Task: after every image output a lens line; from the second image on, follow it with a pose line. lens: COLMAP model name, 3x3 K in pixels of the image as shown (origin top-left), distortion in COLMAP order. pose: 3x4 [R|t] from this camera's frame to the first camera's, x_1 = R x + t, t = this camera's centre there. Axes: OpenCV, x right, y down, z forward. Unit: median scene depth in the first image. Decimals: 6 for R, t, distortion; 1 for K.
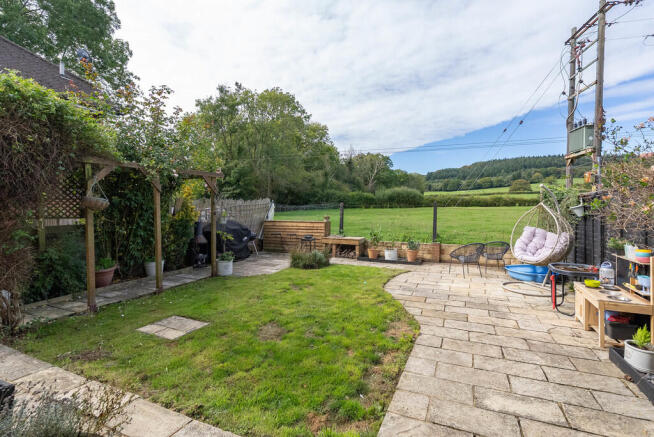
lens RADIAL K [[305.7, 0, 329.5], [0, 305.7, 208.0], [0, 0, 1]] dist [0.001446, -0.000007]
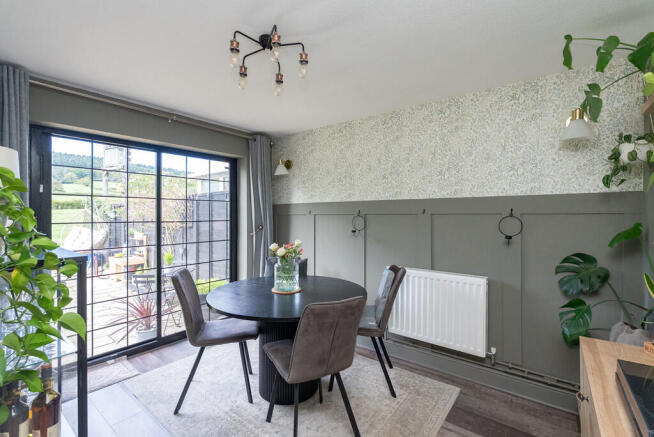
lens RADIAL K [[305.7, 0, 329.5], [0, 305.7, 208.0], [0, 0, 1]] dist [0.001446, -0.000007]
pose [[0.267759, 0.000409, 0.963486, -0.288223], [0.005363, 0.999984, -0.001914, -0.009219], [-0.963471, 0.005680, 0.267752, -0.360328]]
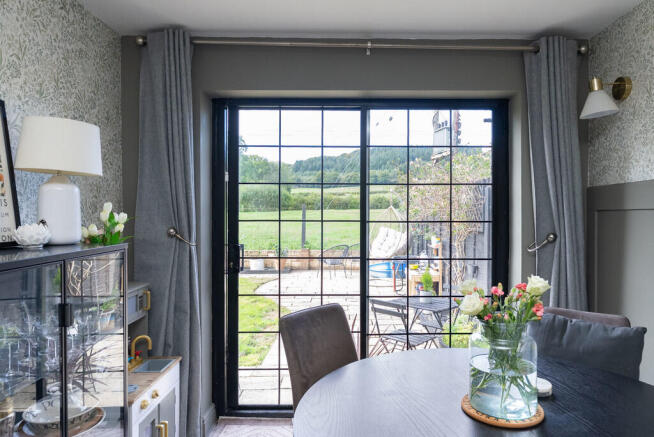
lens RADIAL K [[440.2, 0, 327.0], [0, 440.2, 218.5], [0, 0, 1]] dist [-0.004593, -0.003353]
pose [[0.928169, -0.015148, 0.371851, -0.116751], [0.009725, 0.999817, 0.016455, -0.000464], [-0.372033, -0.011657, 0.928146, -0.363439]]
